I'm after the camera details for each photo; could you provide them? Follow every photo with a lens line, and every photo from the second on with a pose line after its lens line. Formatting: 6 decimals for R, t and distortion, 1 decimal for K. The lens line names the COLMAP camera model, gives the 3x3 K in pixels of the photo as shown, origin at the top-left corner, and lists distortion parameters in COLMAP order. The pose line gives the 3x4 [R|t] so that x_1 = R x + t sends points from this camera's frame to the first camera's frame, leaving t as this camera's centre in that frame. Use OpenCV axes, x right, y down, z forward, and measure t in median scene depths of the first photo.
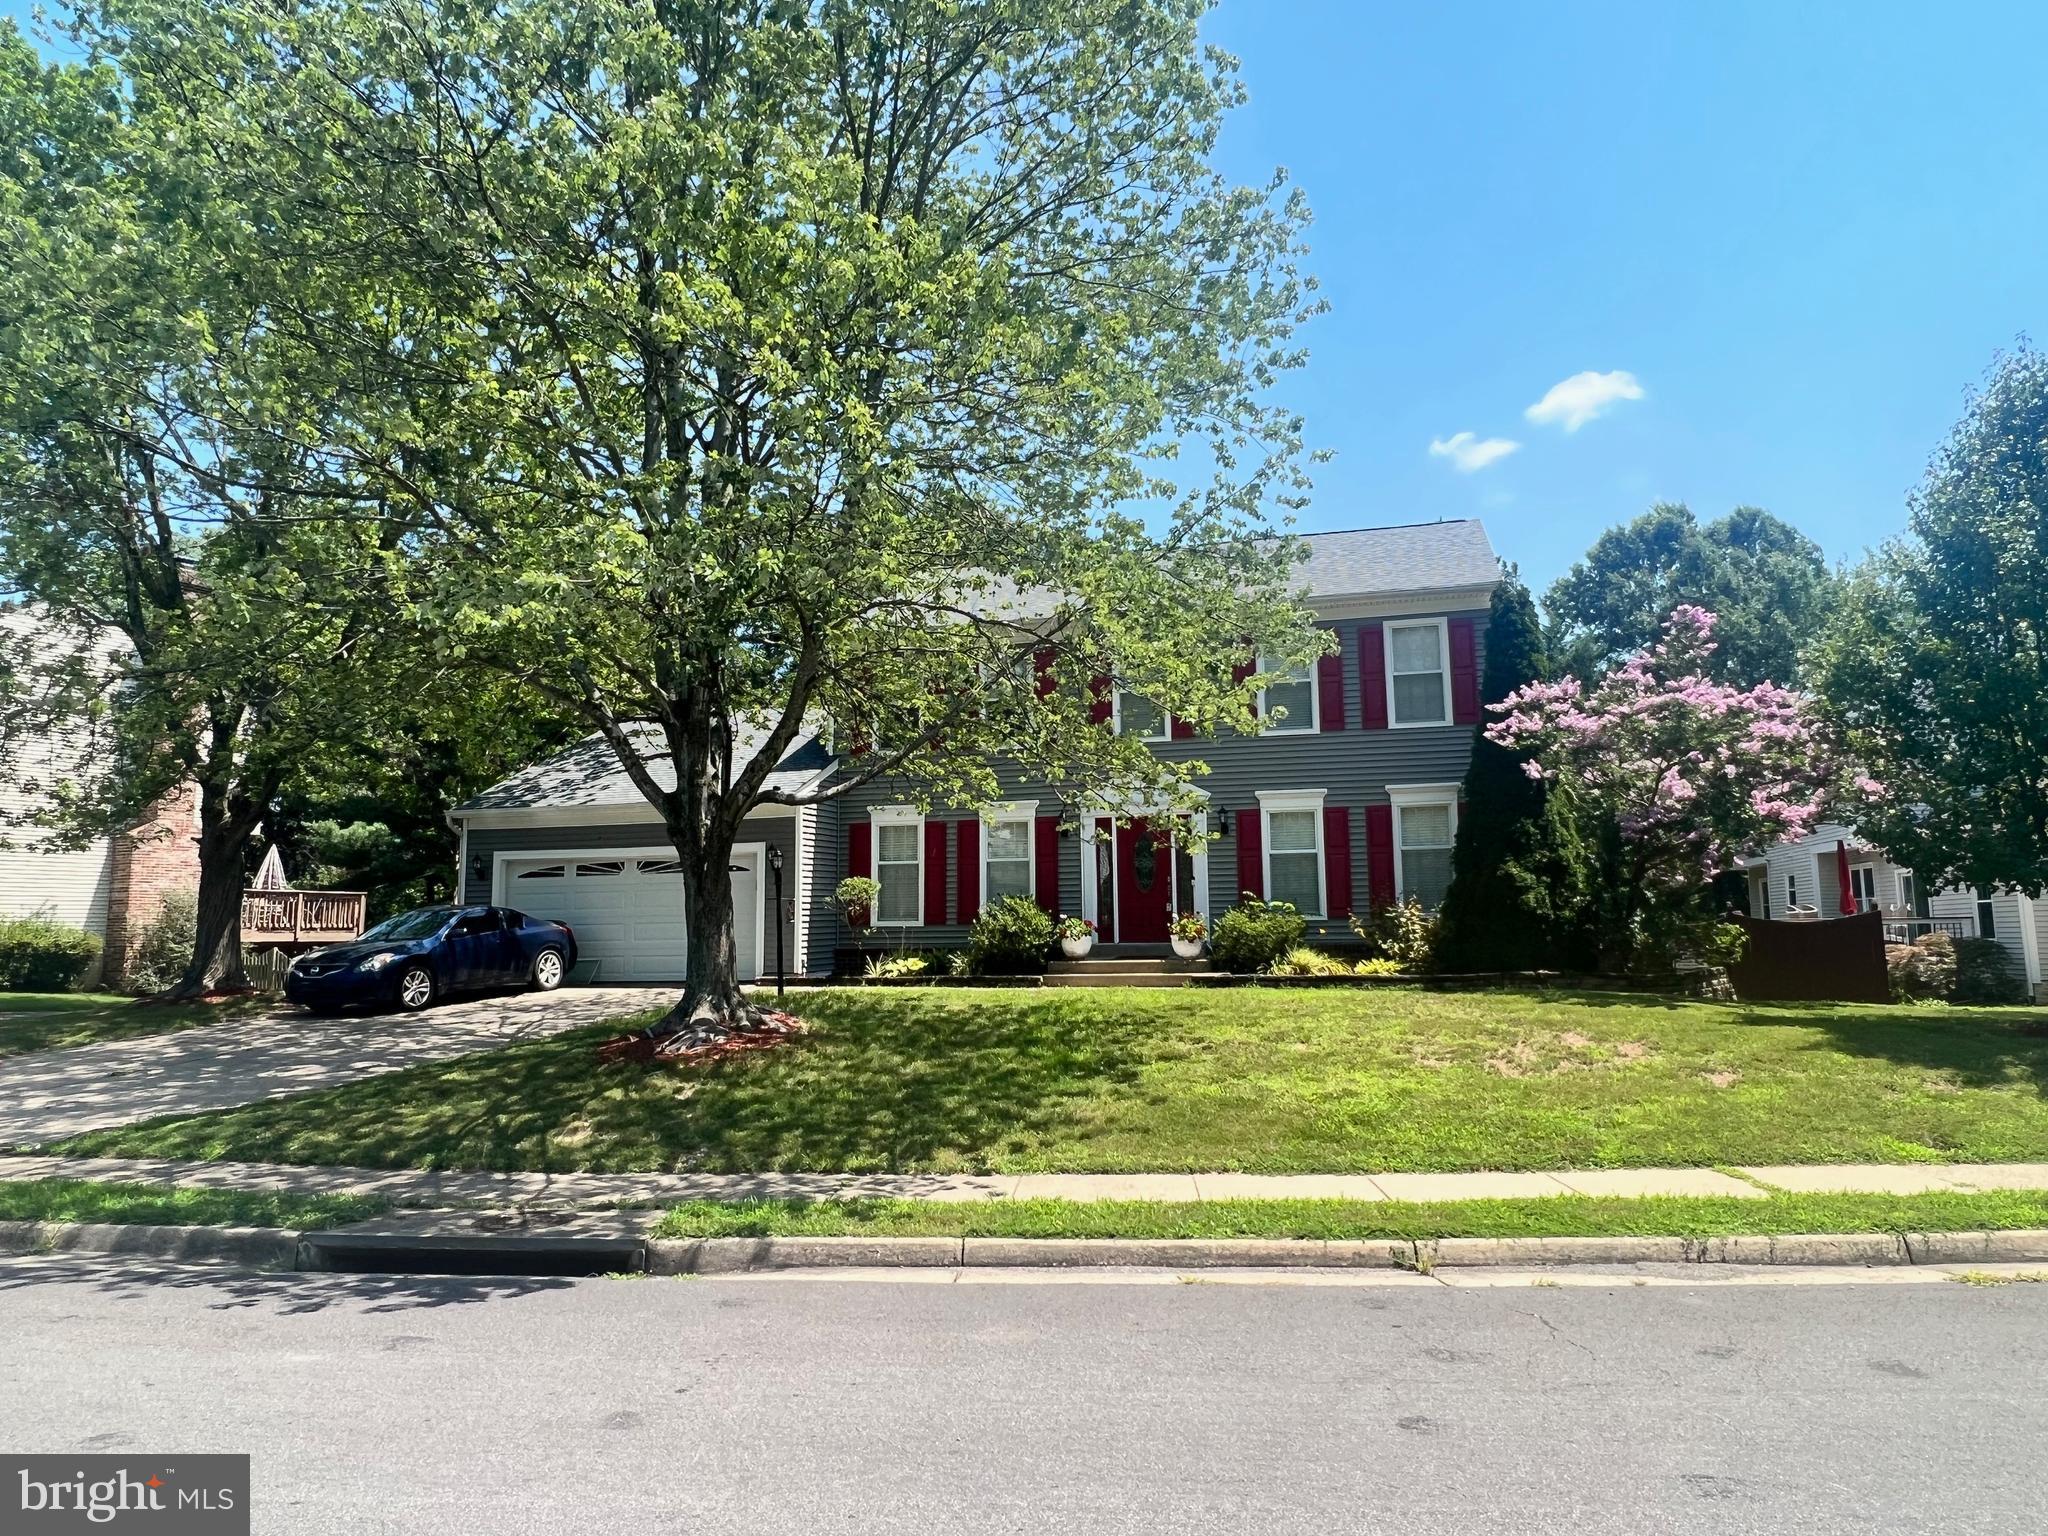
lens RADIAL K [[1184.7, 0, 1024.0], [0, 1184.7, 768.0], [0, 0, 1]] dist [-0.001255, -0.000052]
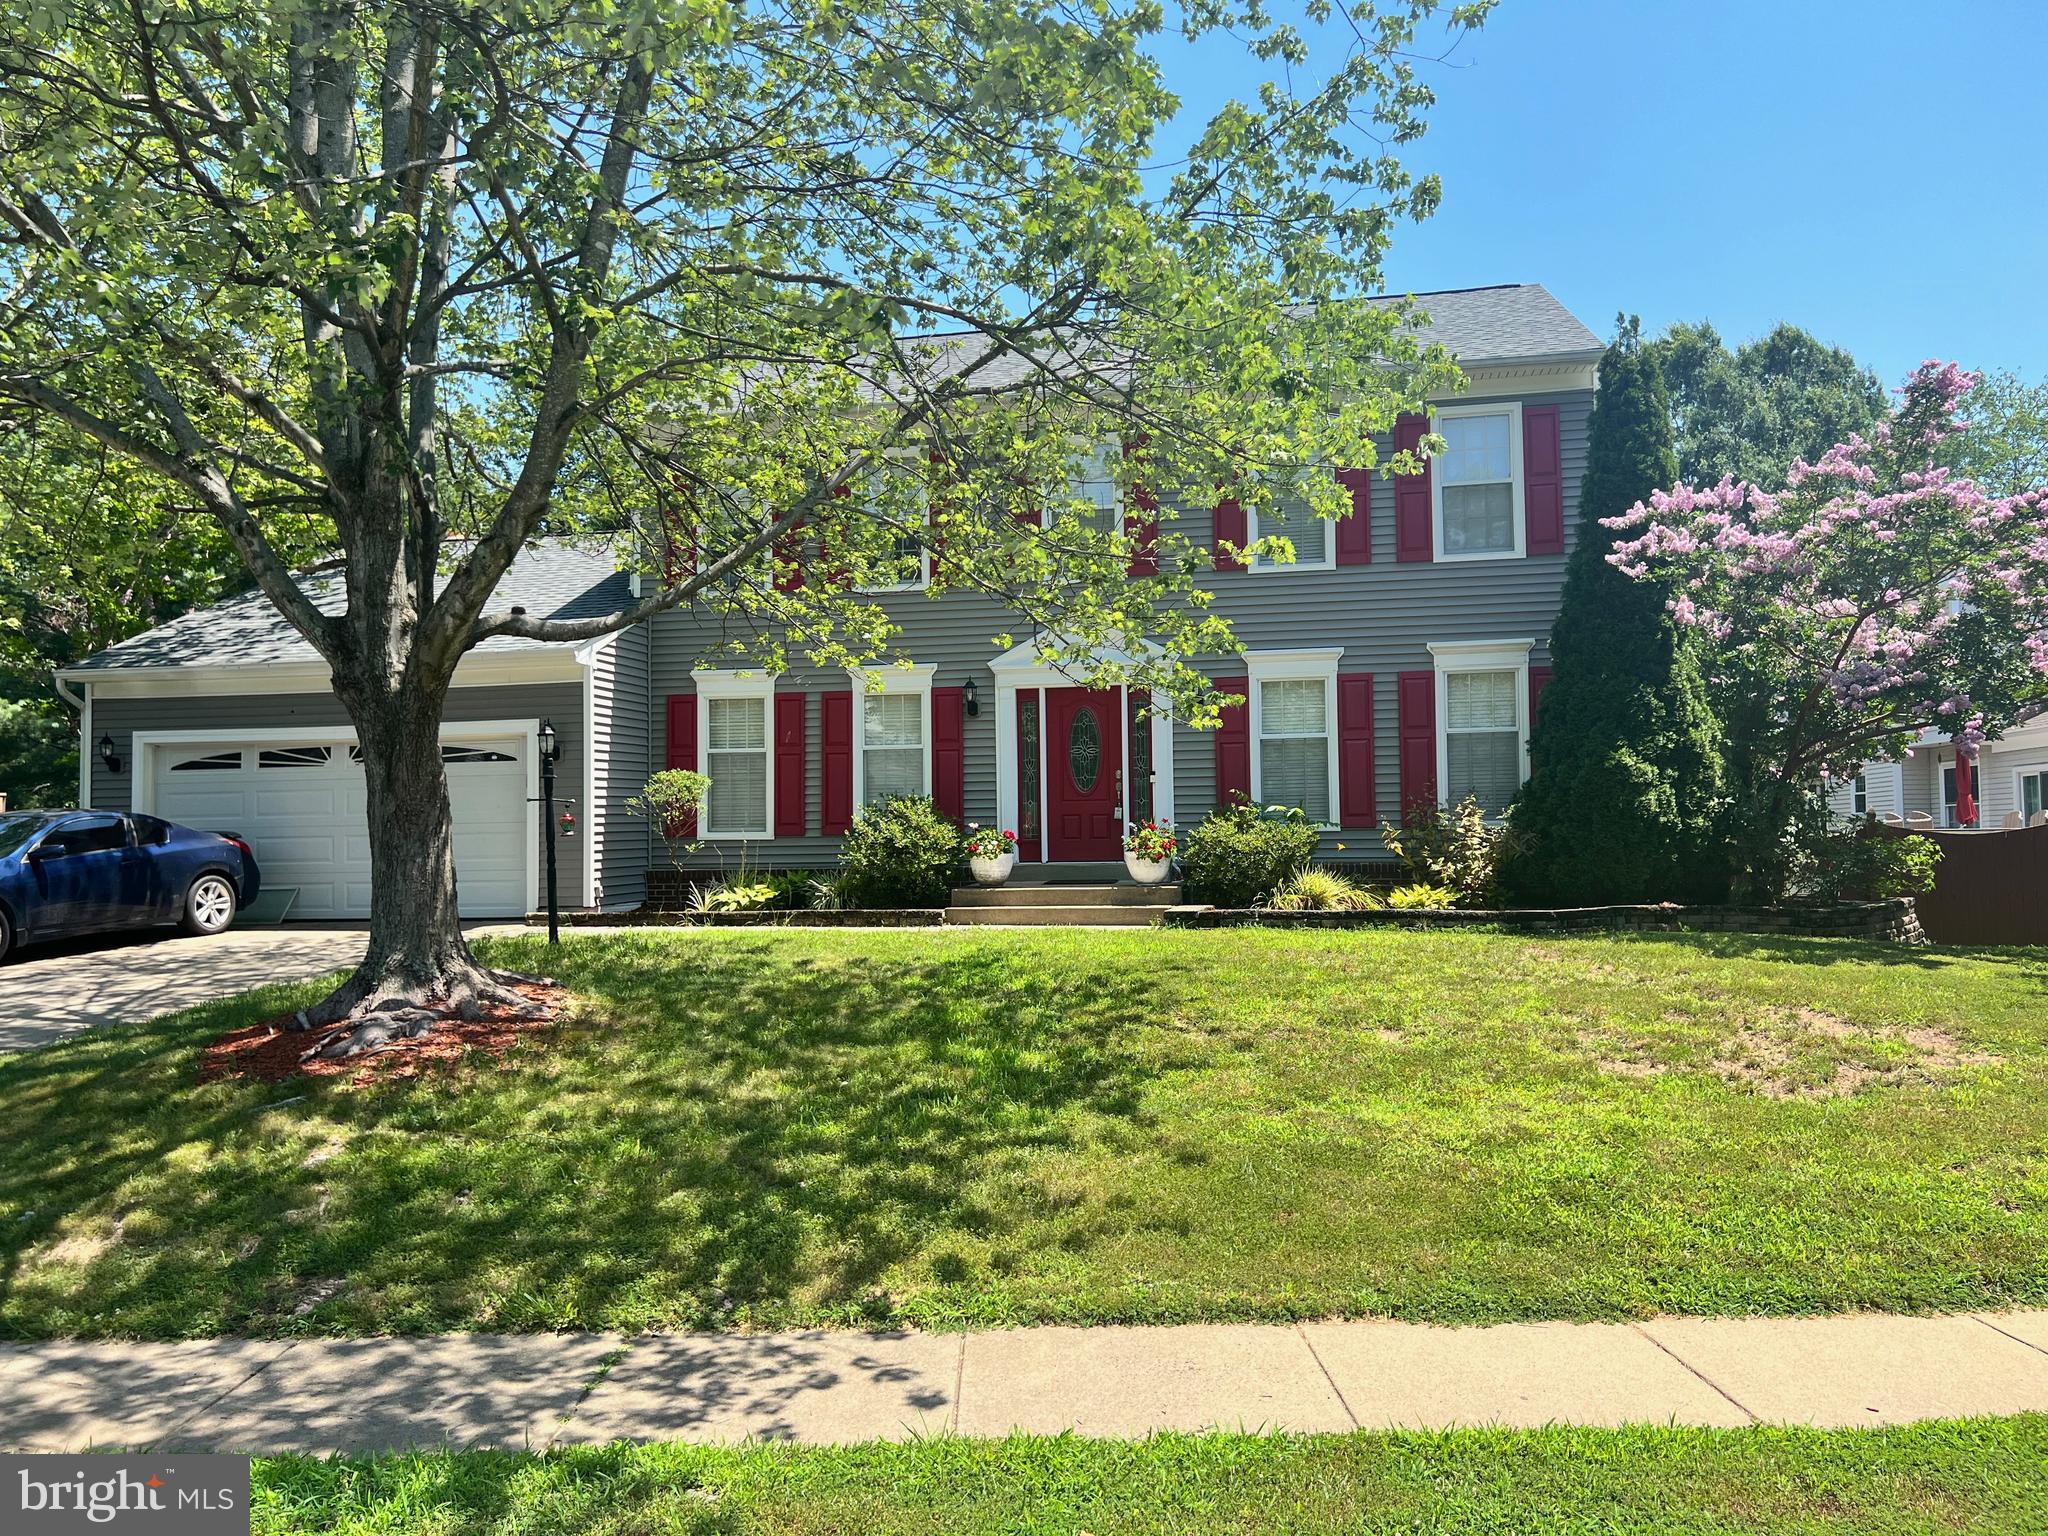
lens RADIAL K [[1531.4, 0, 1030.7], [0, 1531.4, 795.4], [0, 0, 1]] dist [0.061982, -0.000652]
pose [[0.996661, 0.001550, 0.081633, -0.008098], [-0.010107, 0.994472, 0.104516, 0.012902], [-0.081019, -0.104992, 0.991167, 0.104818]]
